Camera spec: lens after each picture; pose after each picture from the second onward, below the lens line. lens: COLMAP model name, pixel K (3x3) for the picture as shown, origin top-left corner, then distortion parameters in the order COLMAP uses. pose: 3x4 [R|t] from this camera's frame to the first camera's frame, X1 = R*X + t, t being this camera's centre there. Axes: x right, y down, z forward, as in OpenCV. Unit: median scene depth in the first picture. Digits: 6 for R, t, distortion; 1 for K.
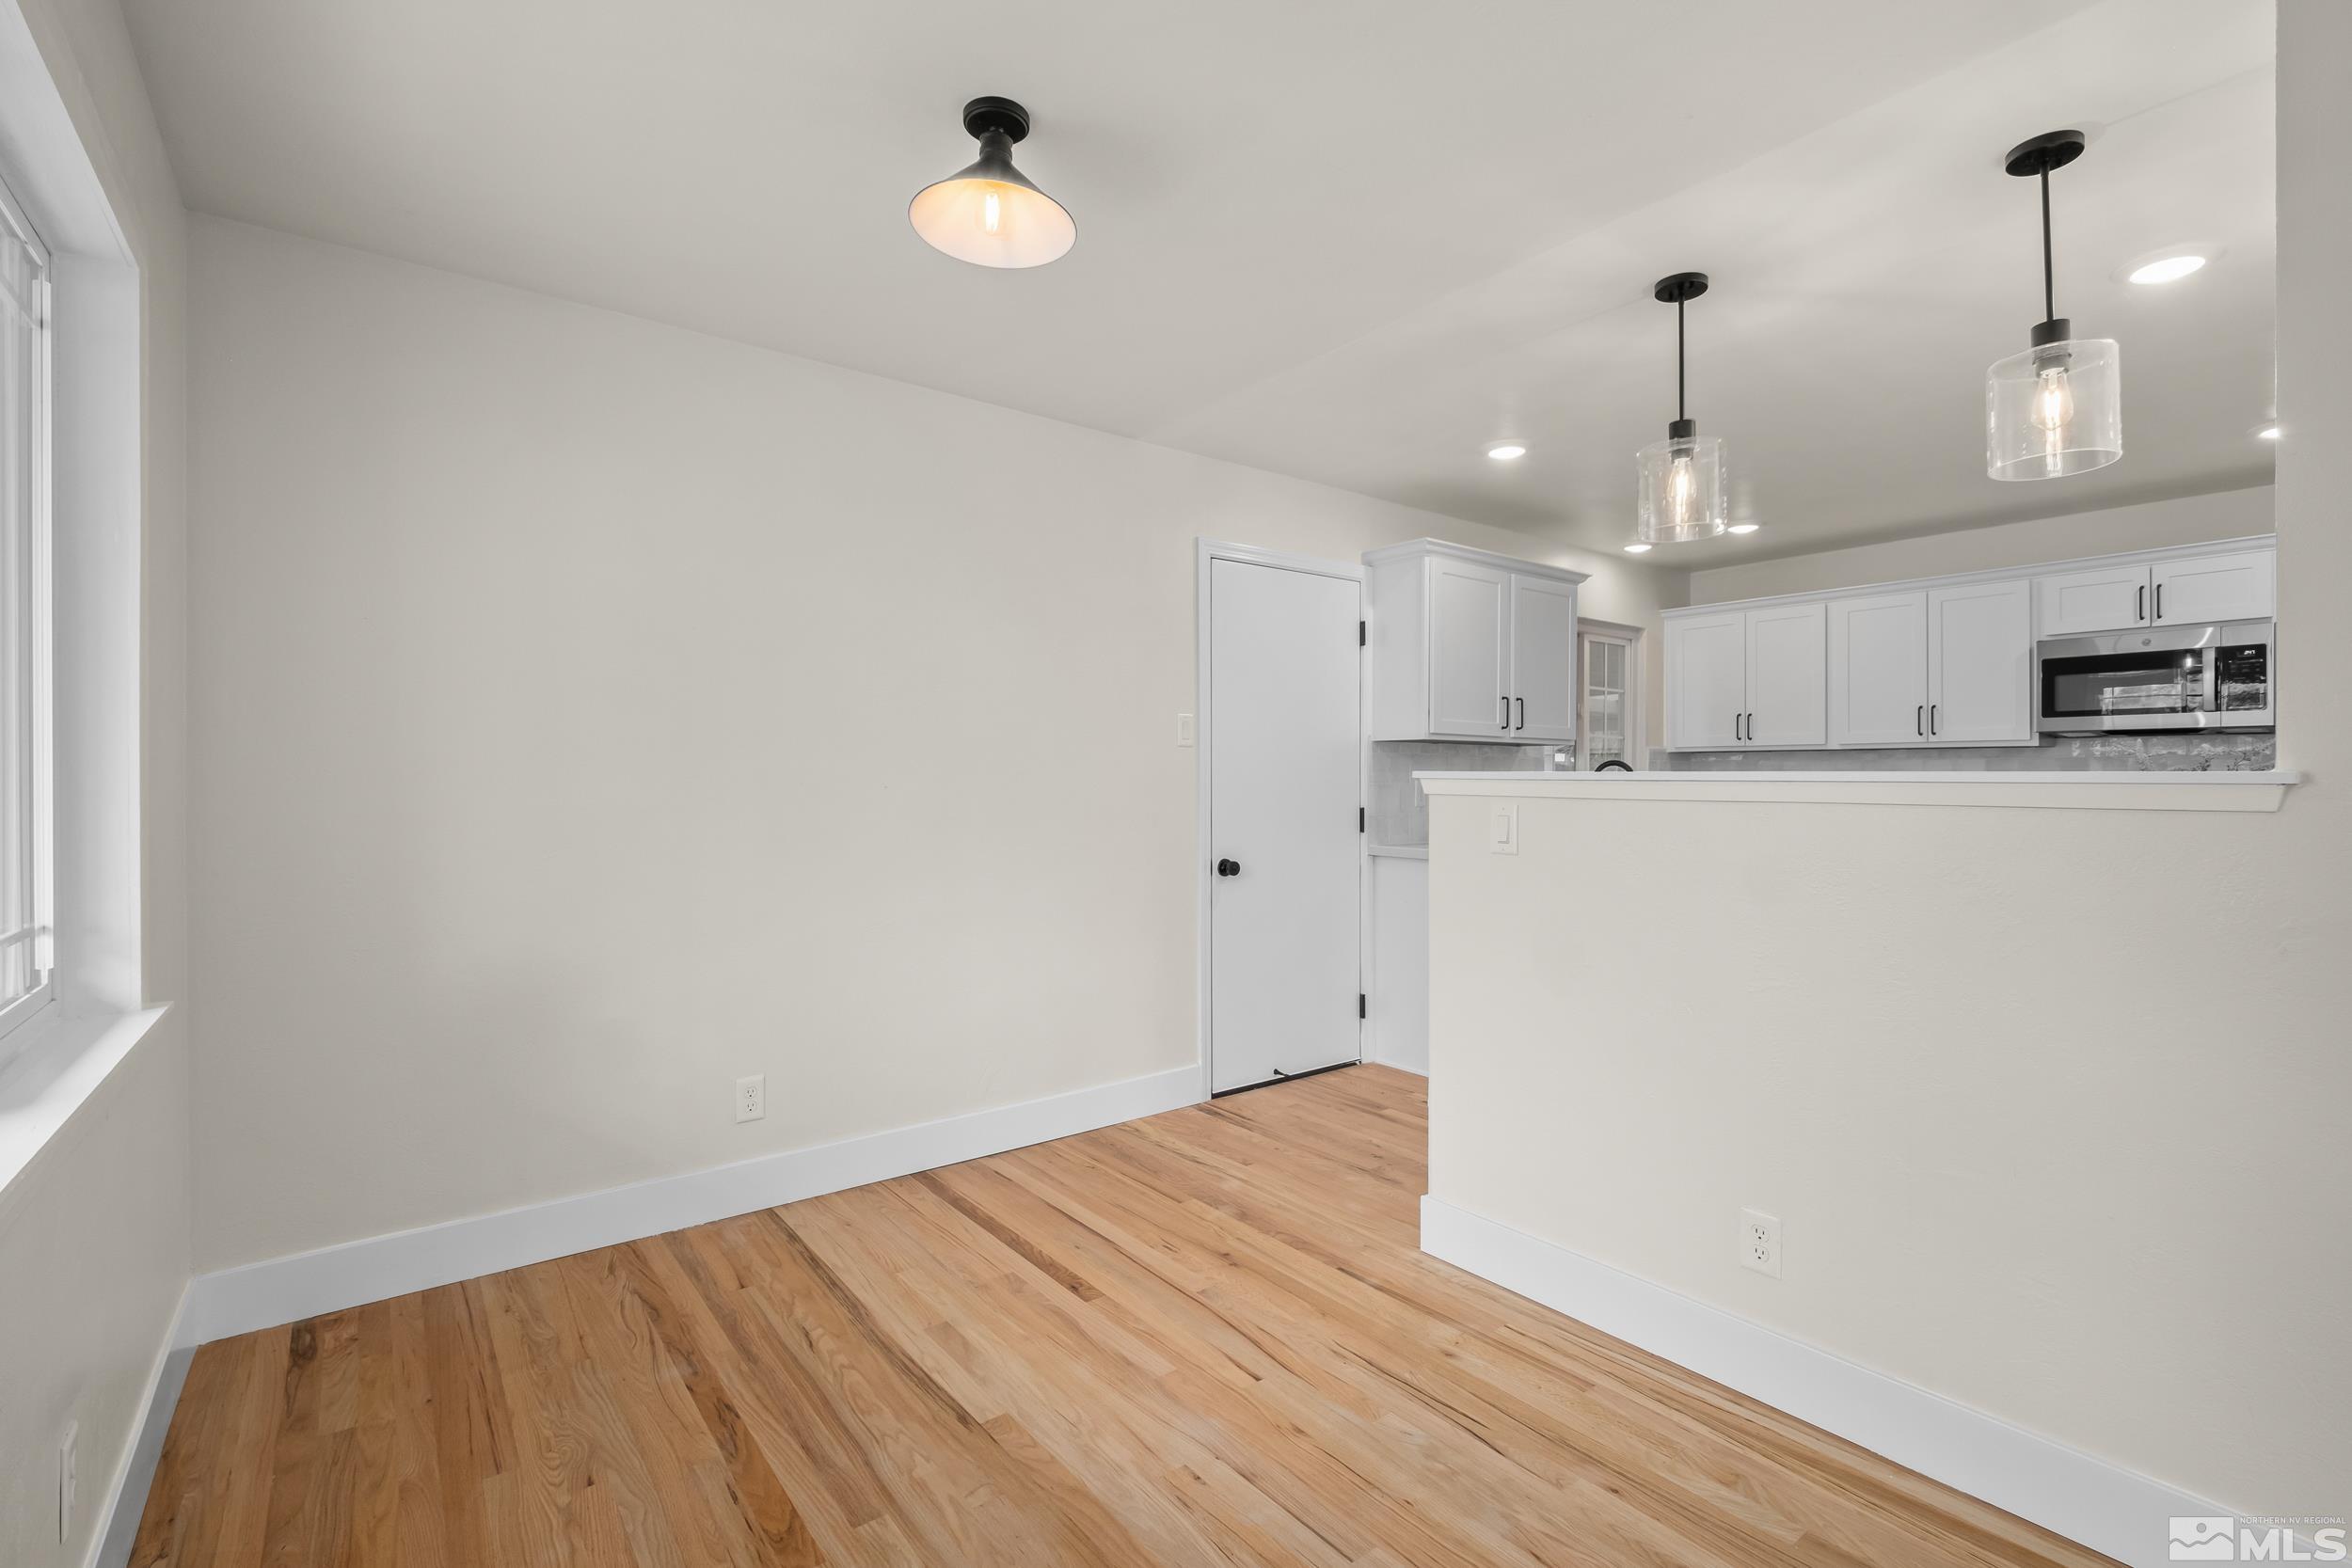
lens RADIAL K [[1047.3, 0, 1193.9], [0, 1047.3, 775.5], [0, 0, 1]] dist [-0.000001, -0.001679]
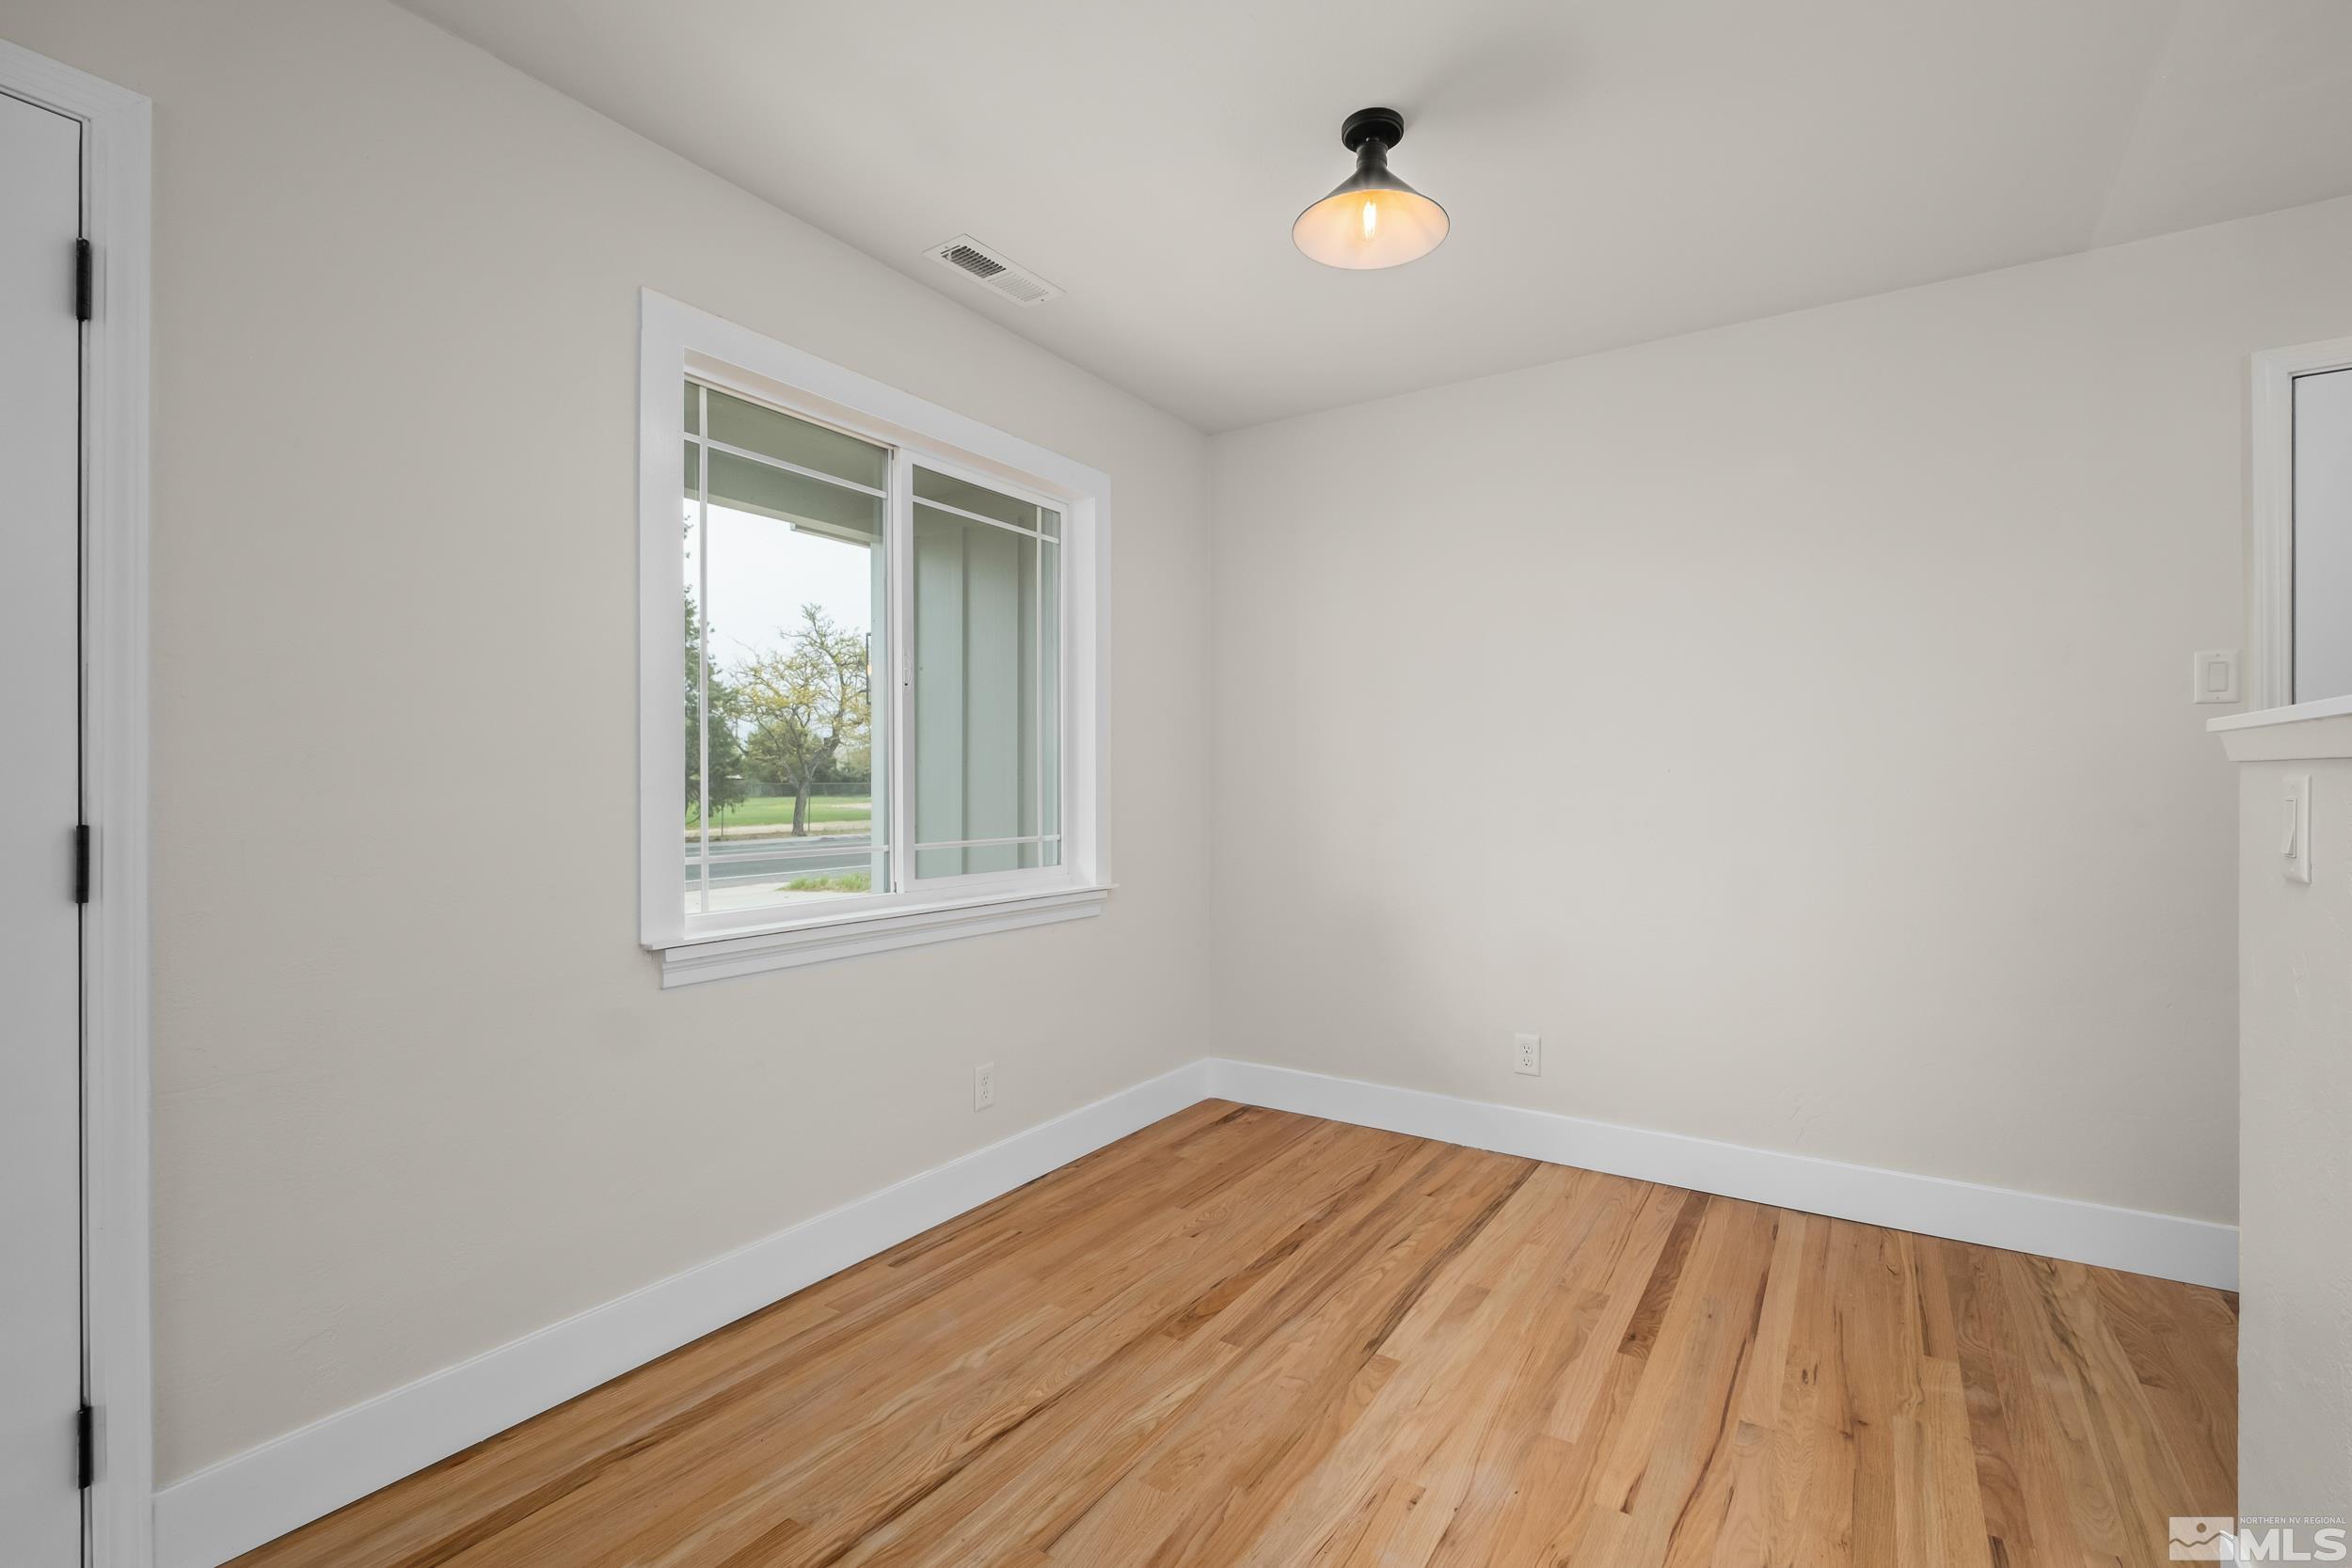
lens RADIAL K [[1047.3, 0, 1205.2], [0, 1047.3, 790.6], [0, 0, 1]] dist [-0.000001, -0.001679]
pose [[0.331951, 0.004043, -0.943288, 0.613622], [0.002197, 0.999985, 0.005060, 0.036245], [0.943294, -0.003752, 0.331937, 0.406164]]
